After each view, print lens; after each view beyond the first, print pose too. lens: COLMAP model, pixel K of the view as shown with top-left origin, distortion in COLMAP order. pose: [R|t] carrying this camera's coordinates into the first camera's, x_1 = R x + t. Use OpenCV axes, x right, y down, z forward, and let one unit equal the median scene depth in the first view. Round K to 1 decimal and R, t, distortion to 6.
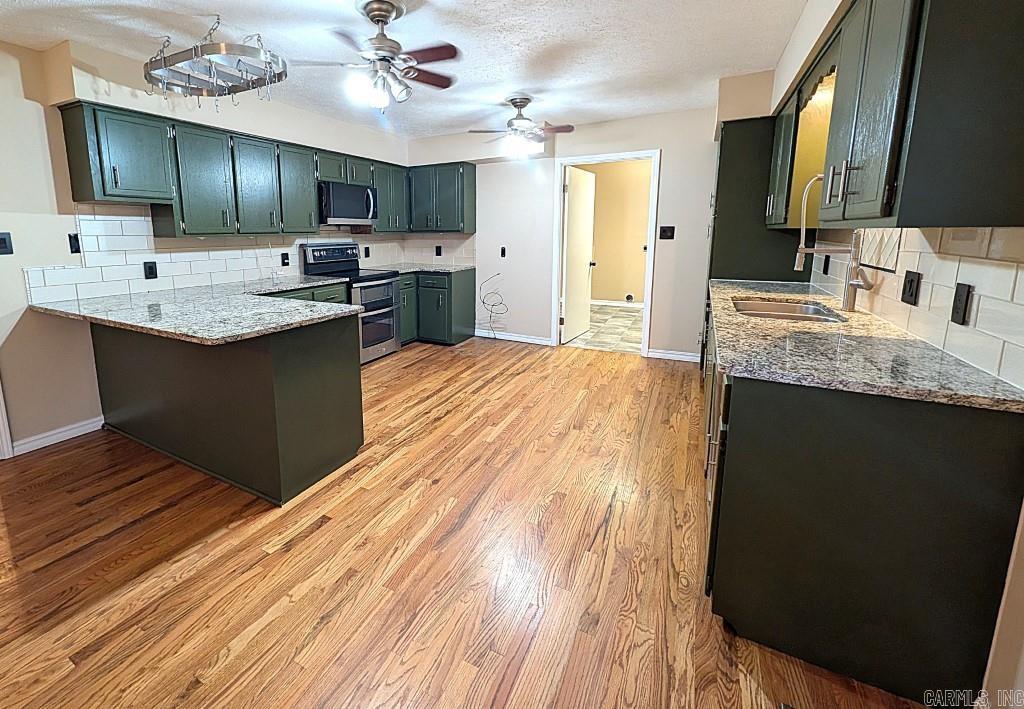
lens RADIAL K [[435.7, 0, 452.9], [0, 435.7, 296.6], [0, 0, 1]] dist [0.001445, 0.000186]
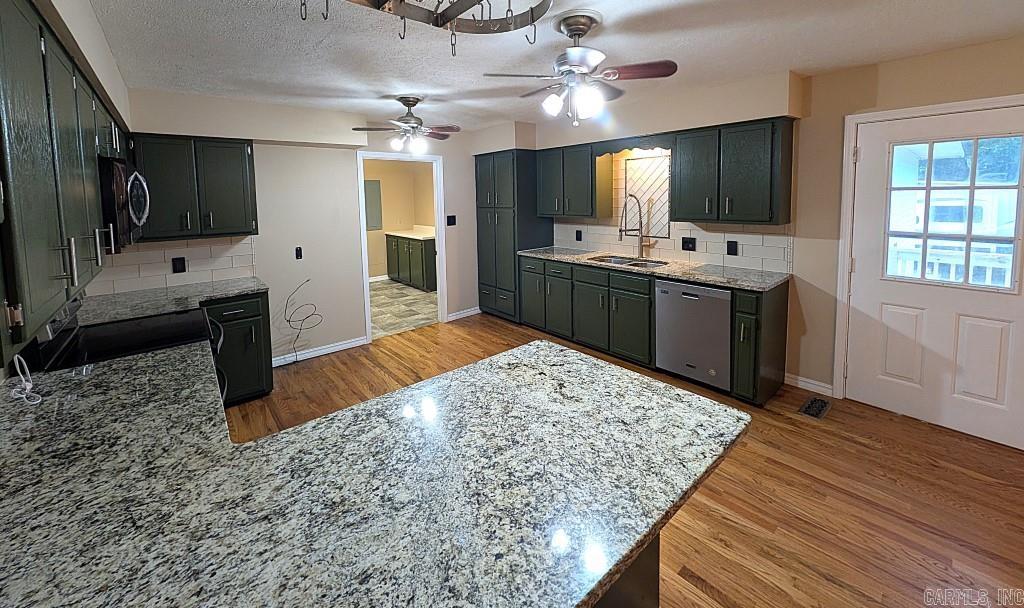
lens RADIAL K [[391.0, 0, 509.0], [0, 391.0, 224.3], [0, 0, 1]] dist [0.000671, 0.000139]
pose [[0.344509, -0.068510, 0.936280, -0.798612], [0.158684, 0.987232, 0.013850, -0.189387], [-0.925275, 0.143801, 0.350982, 0.675941]]
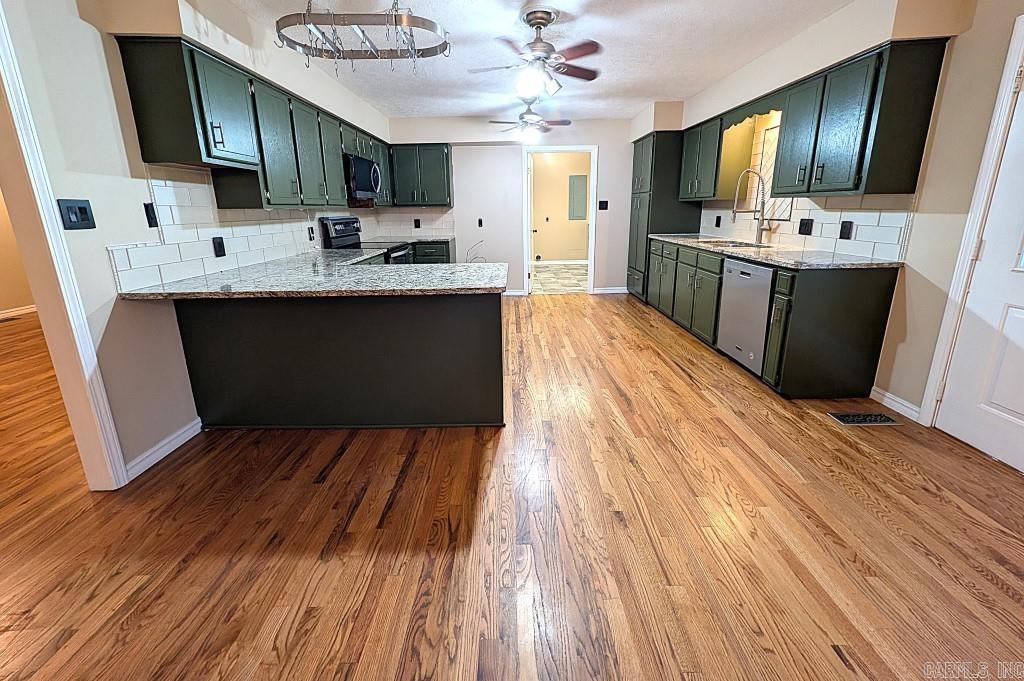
lens RADIAL K [[388.7, 0, 510.8], [0, 388.7, 294.1], [0, 0, 1]] dist [-0.000605, 0.000228]
pose [[0.868686, -0.111749, 0.482593, -0.642424], [0.080924, 0.993148, 0.084305, 0.016584], [-0.488708, -0.034181, 0.871778, 0.038433]]
